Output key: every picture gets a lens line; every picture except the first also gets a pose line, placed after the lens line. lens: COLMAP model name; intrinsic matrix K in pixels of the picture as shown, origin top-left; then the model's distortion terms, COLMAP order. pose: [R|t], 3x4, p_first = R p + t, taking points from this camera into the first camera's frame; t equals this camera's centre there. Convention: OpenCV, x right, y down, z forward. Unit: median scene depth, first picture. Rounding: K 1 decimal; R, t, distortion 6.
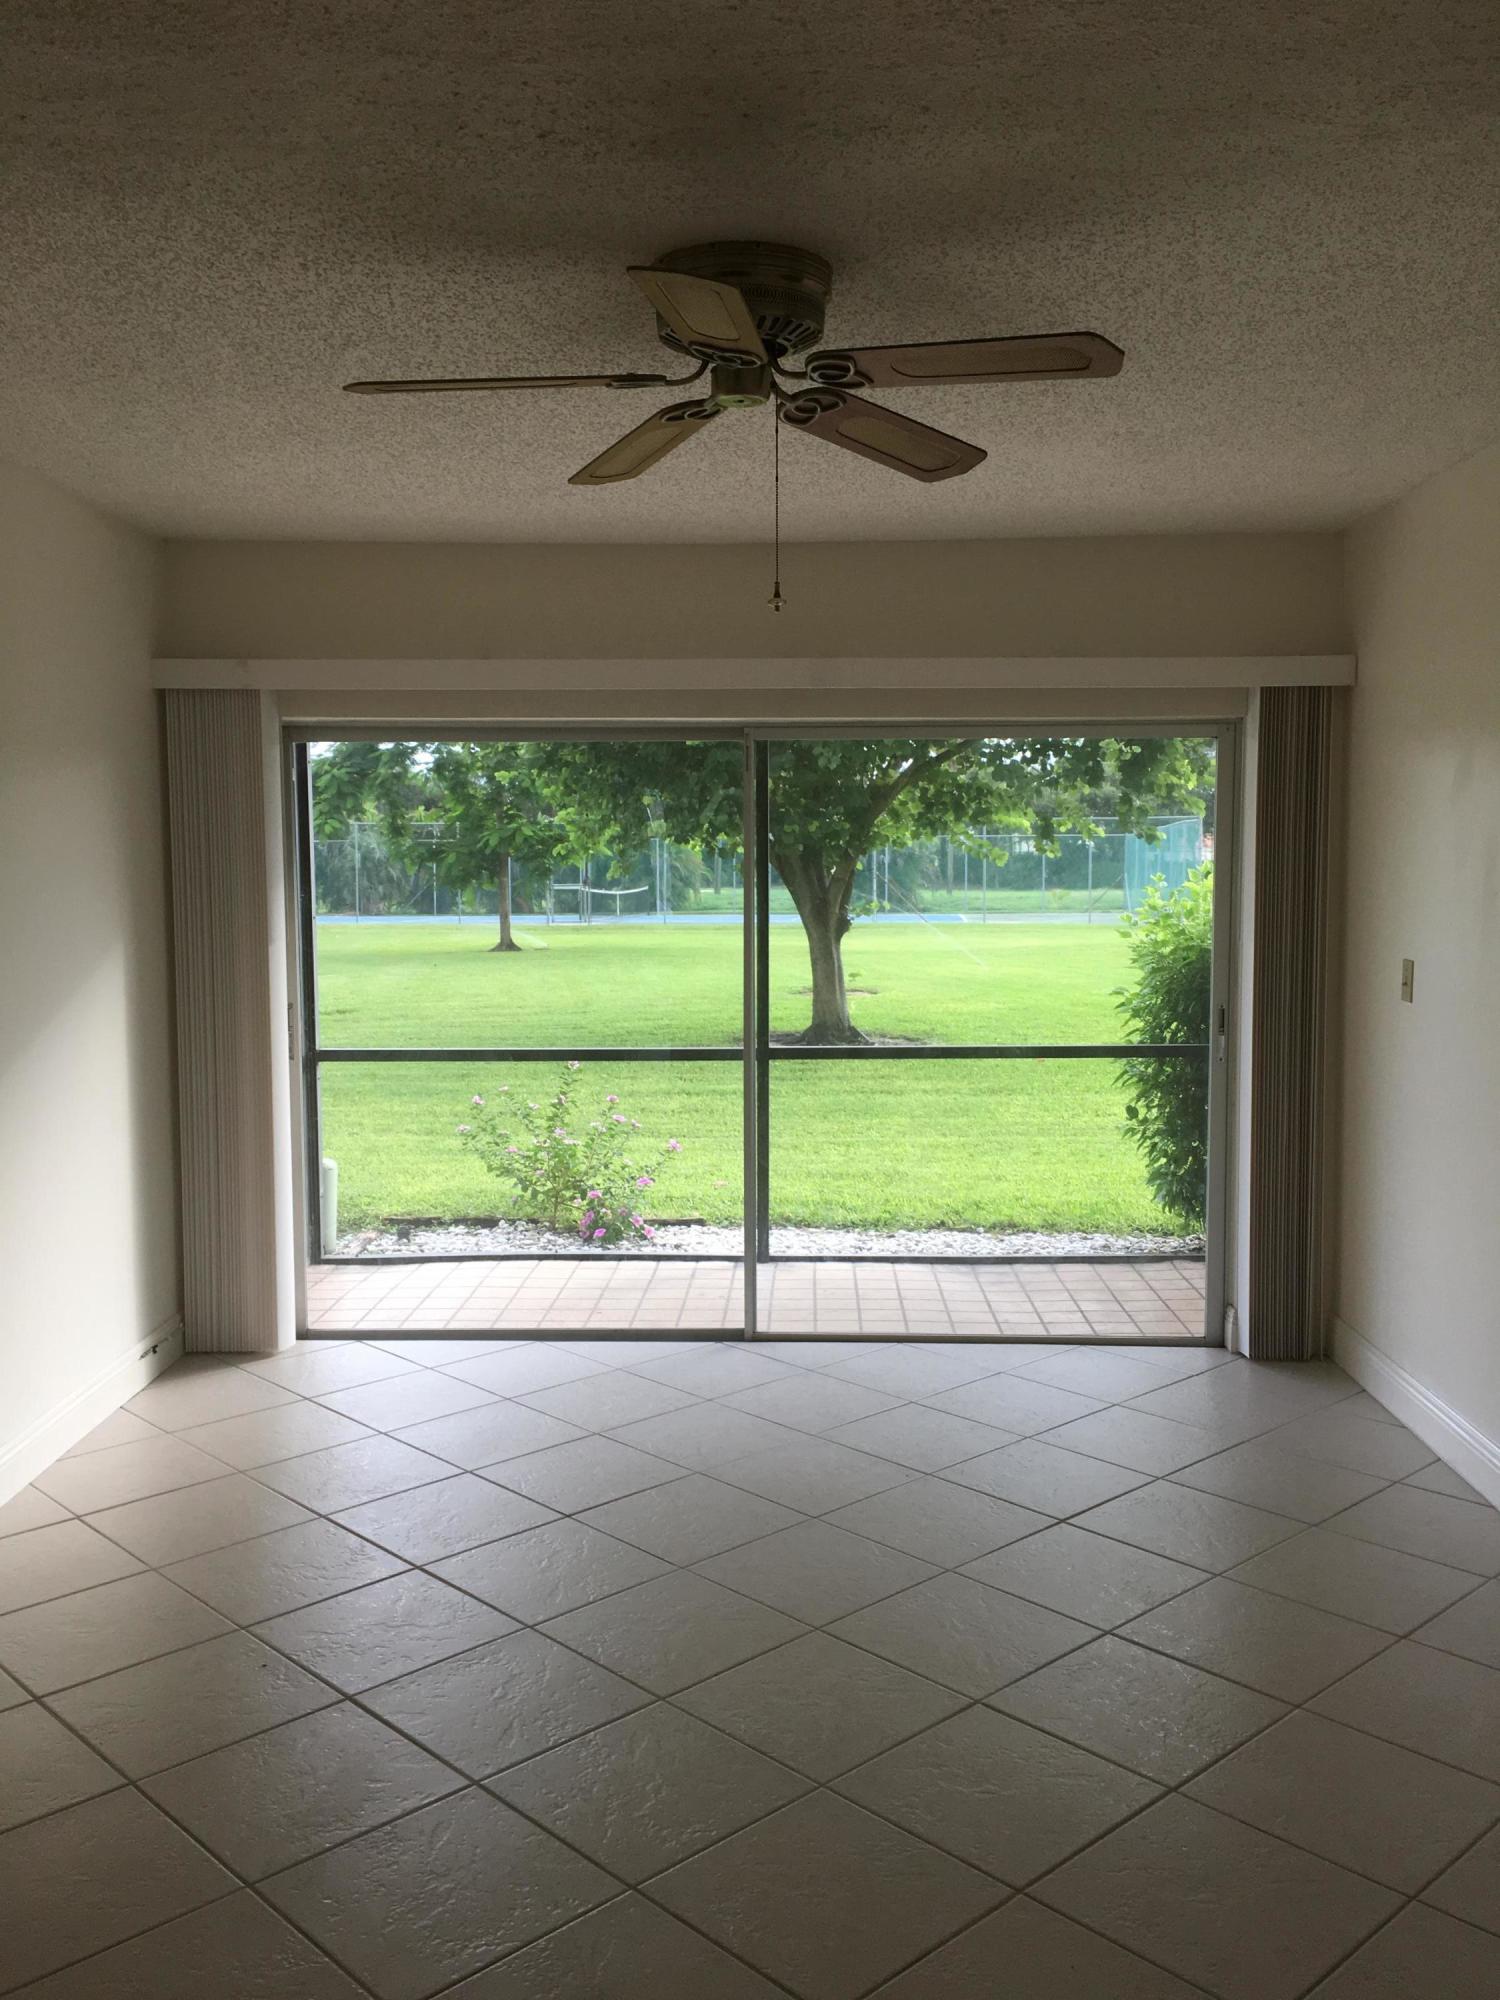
lens RADIAL K [[1693.7, 0, 754.4], [0, 1693.7, 989.6], [0, 0, 1]] dist [0.051056, 0.002632]
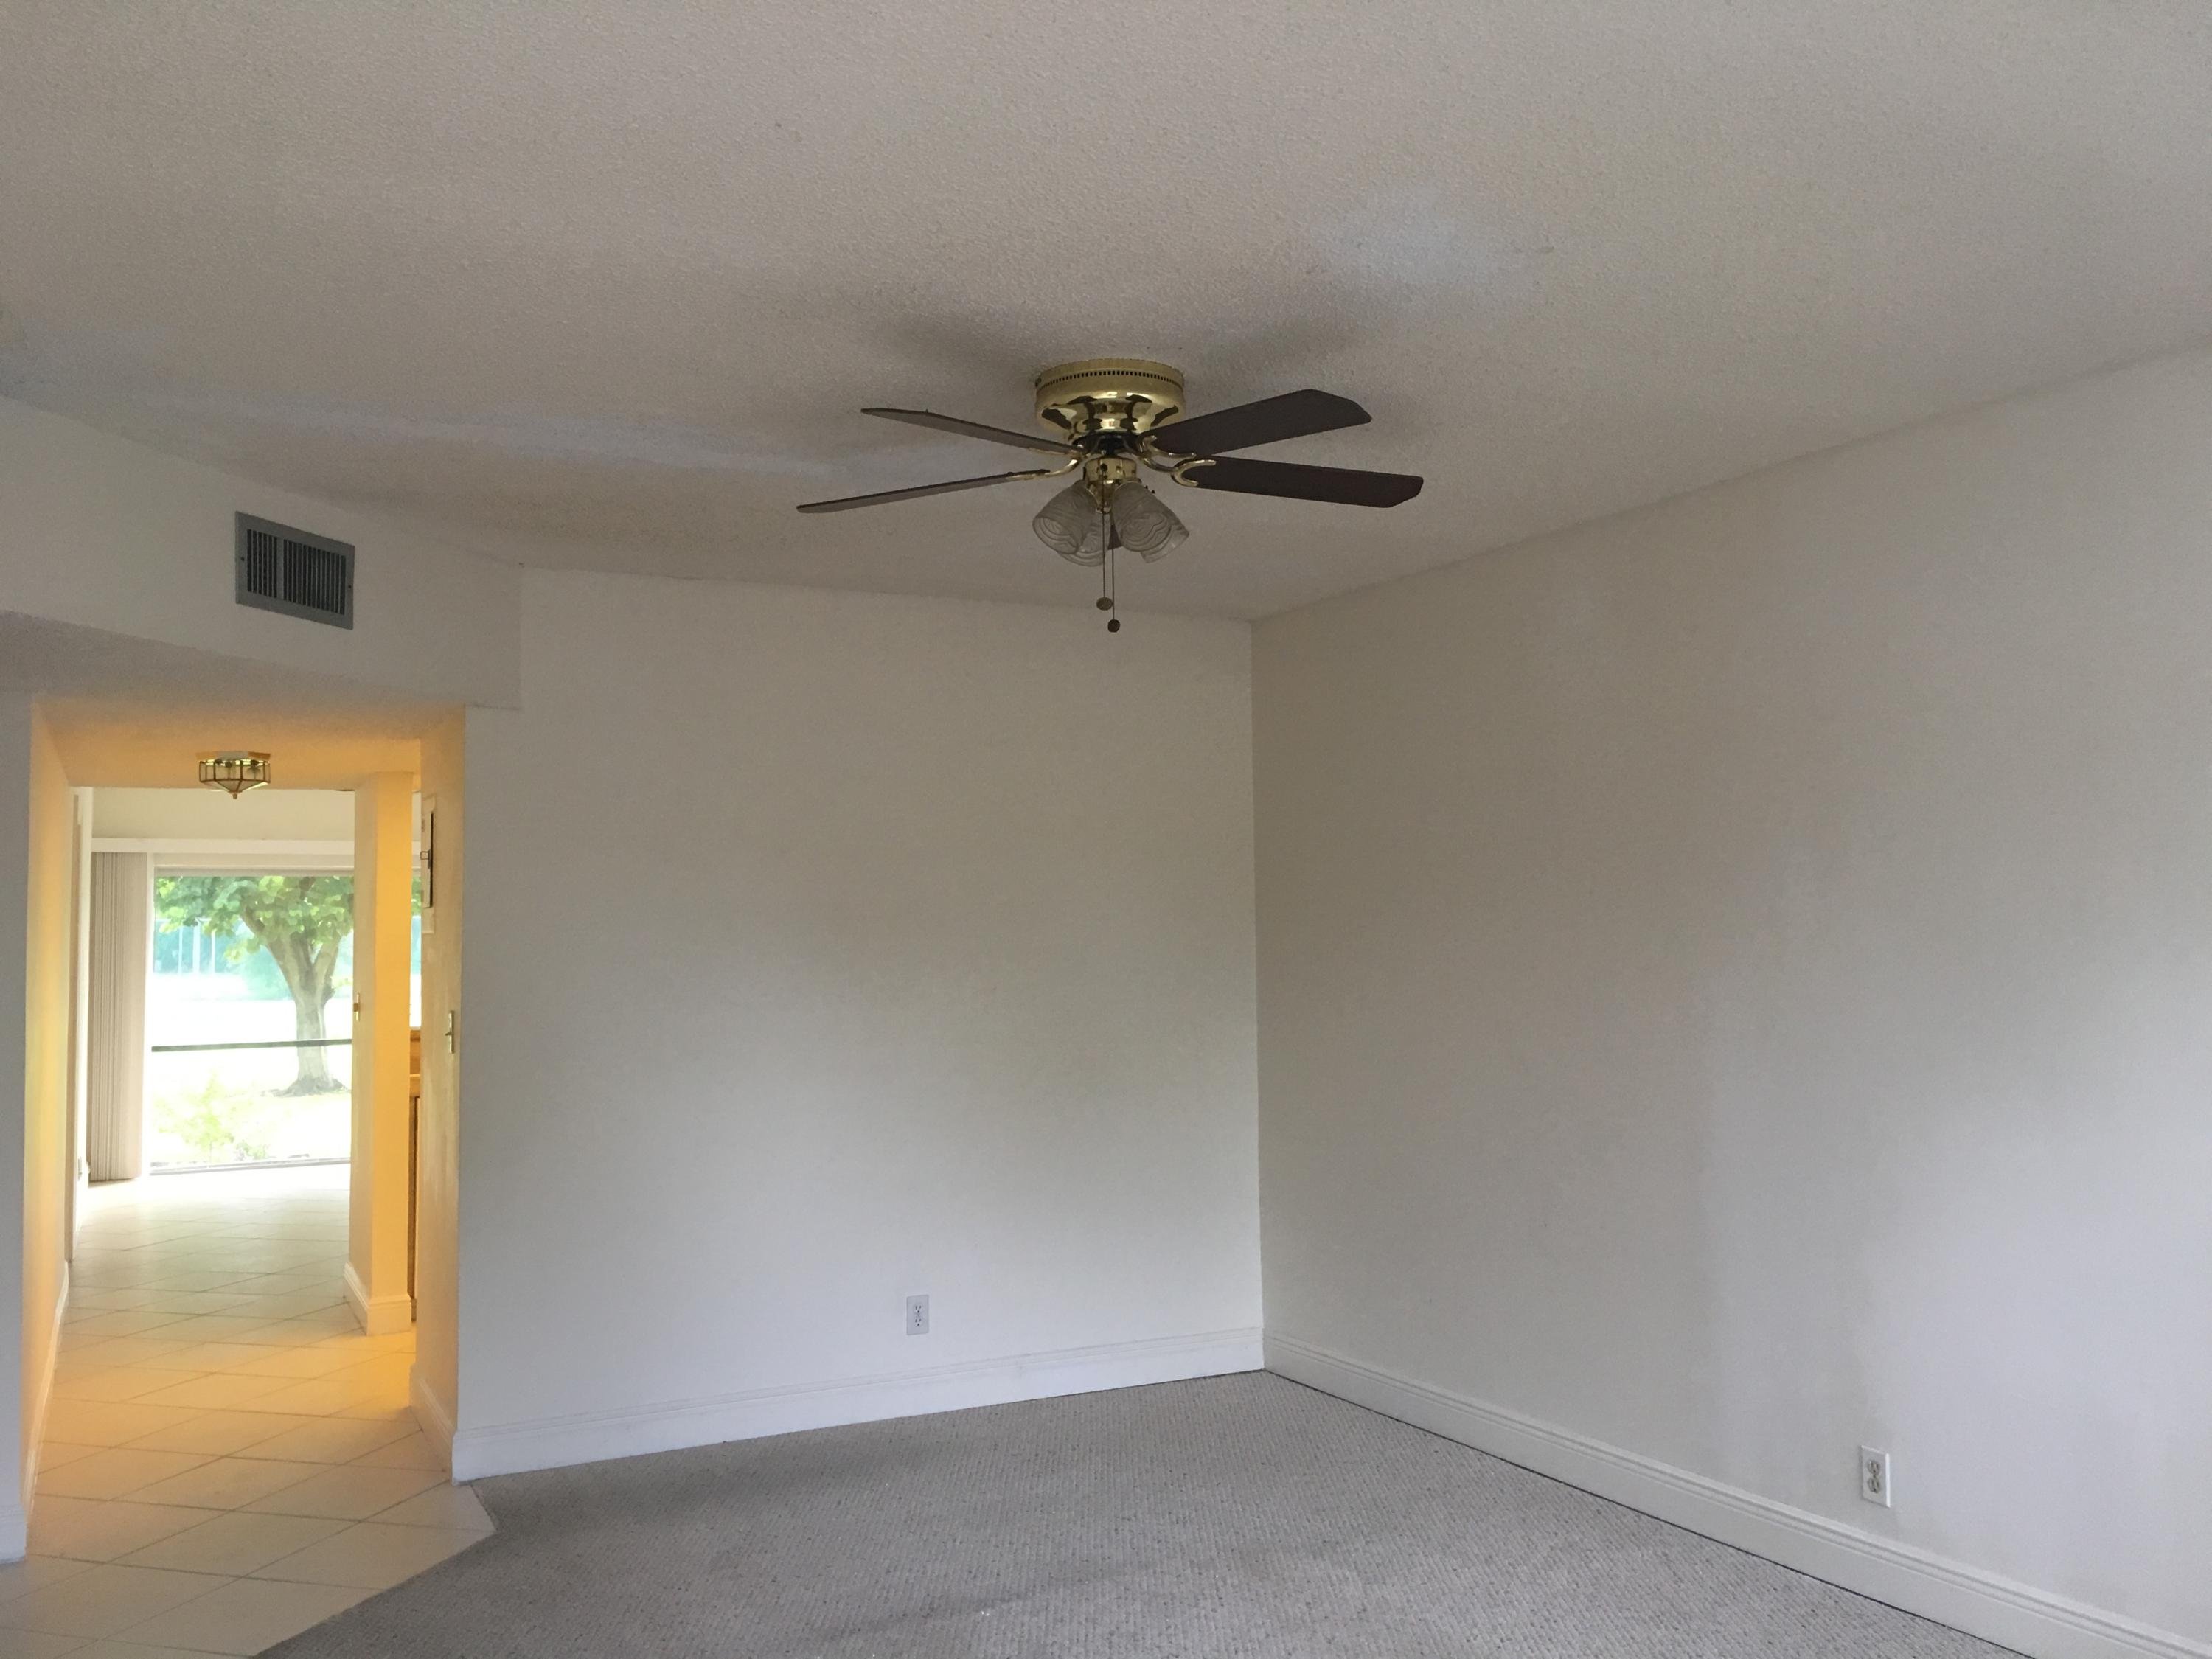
lens RADIAL K [[1876.4, 0, 1098.8], [0, 1876.4, 818.4], [0, 0, 1]] dist [0.076789, -0.099309]
pose [[0.882713, 0.019295, 0.469516, -0.249679], [0.047025, 0.990514, -0.129116, 0.096469], [-0.467553, 0.136052, 0.873432, -1.111163]]
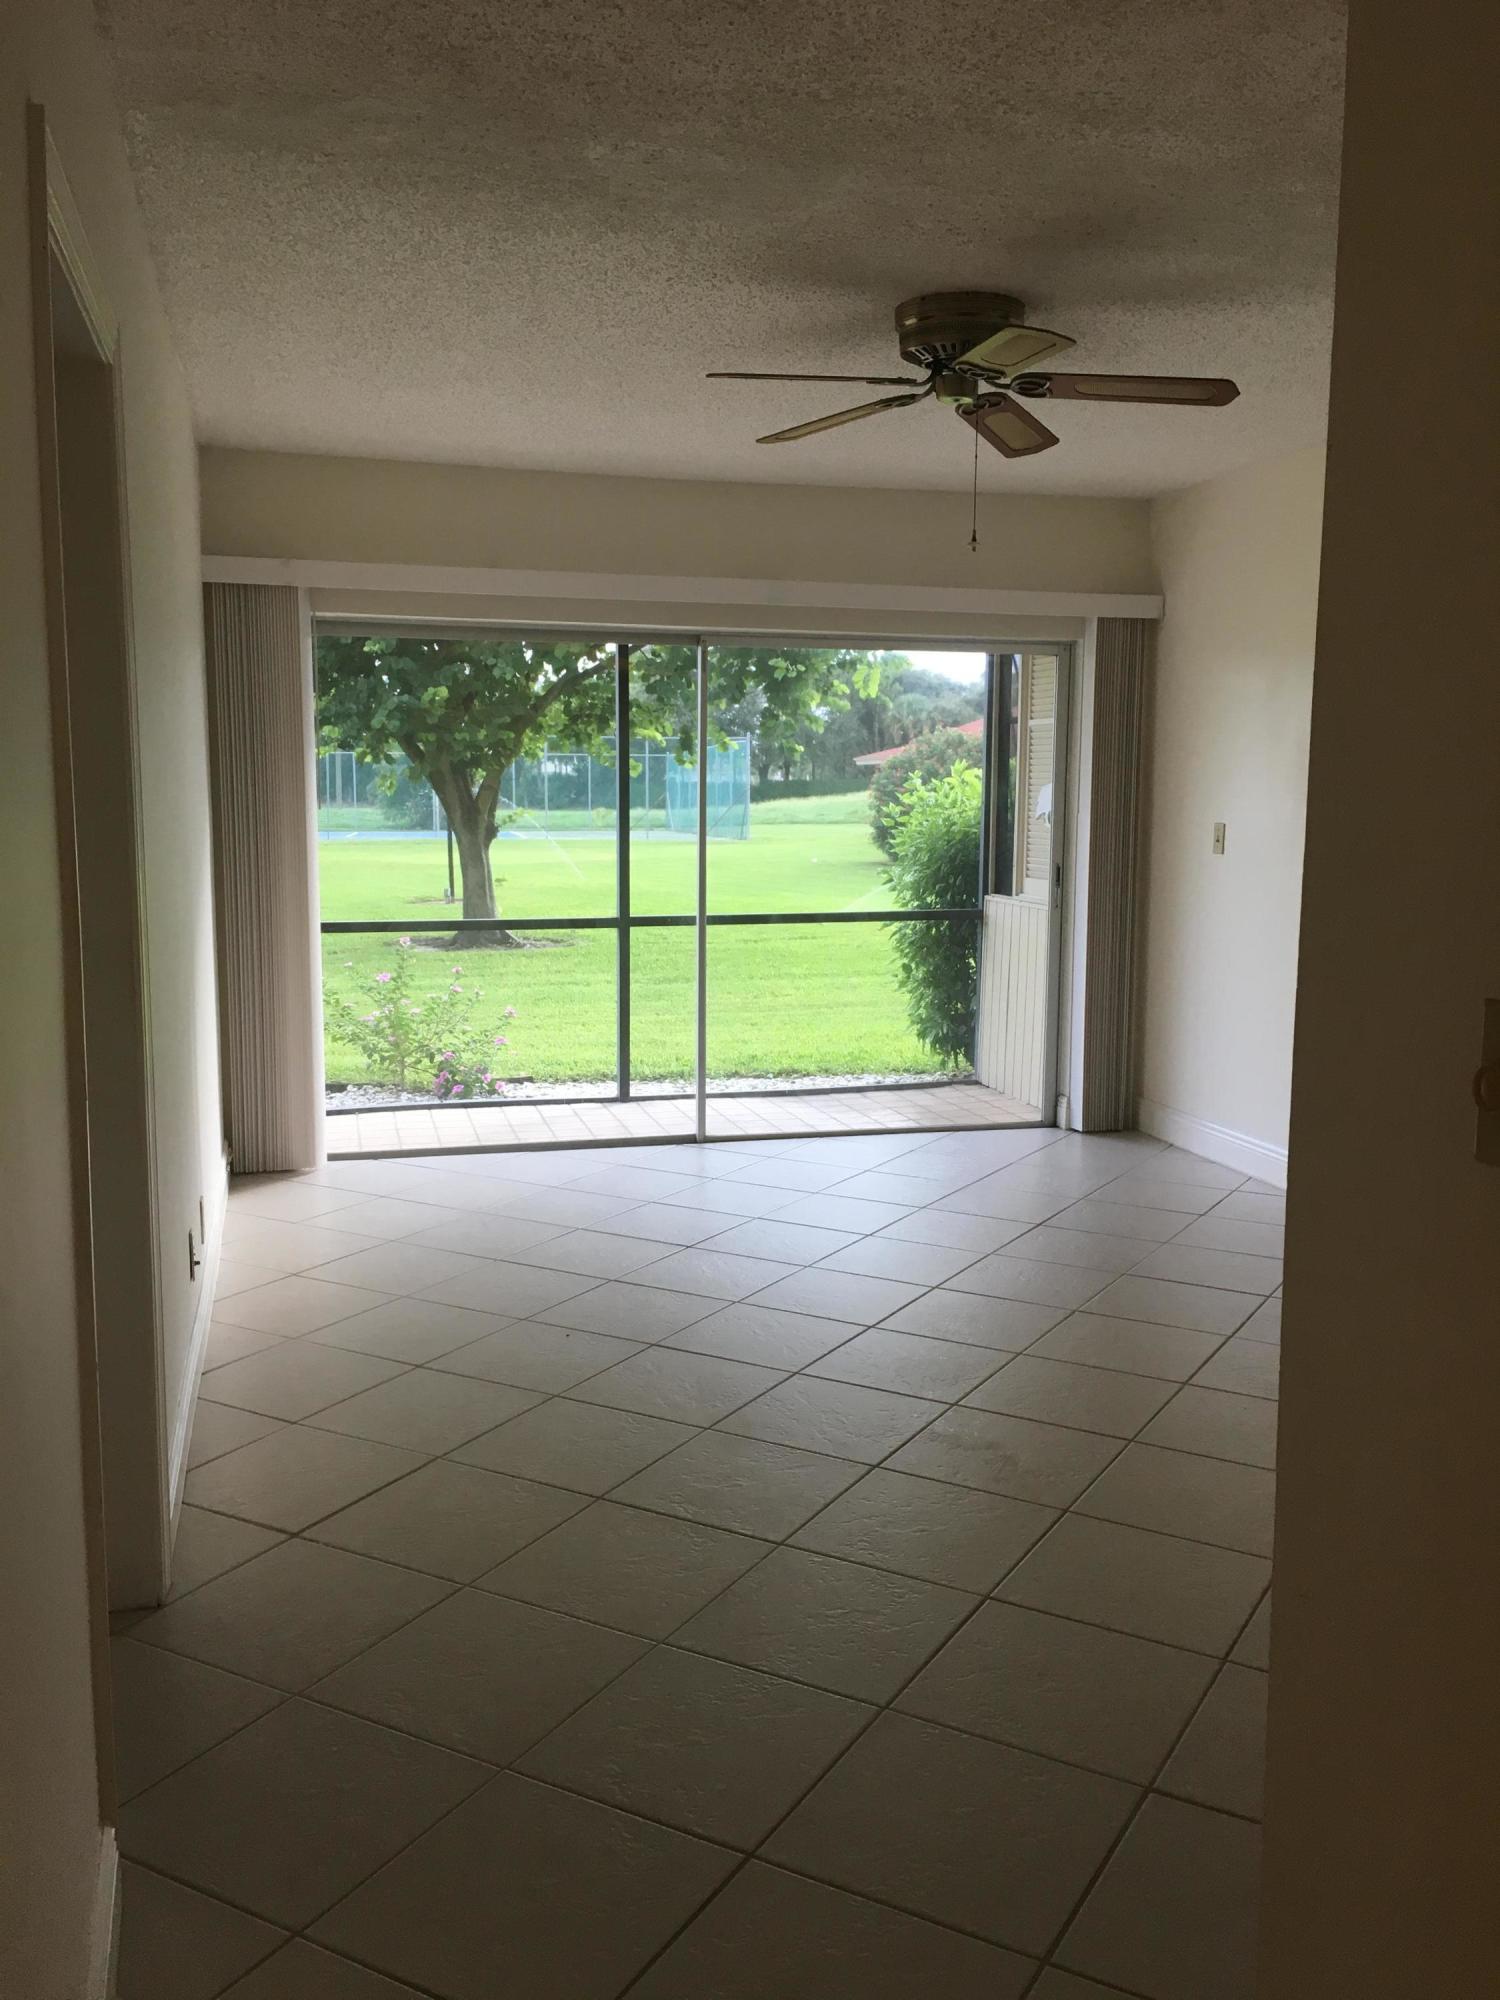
lens RADIAL K [[1696.6, 0, 750.0], [0, 1696.6, 1000.0], [0, 0, 1]] dist [0.076789, -0.099309]
pose [[0.960249, -0.026630, 0.277871, -0.228165], [0.012321, 0.998512, 0.053115, 0.029462], [-0.278872, -0.047580, 0.959149, -0.133395]]
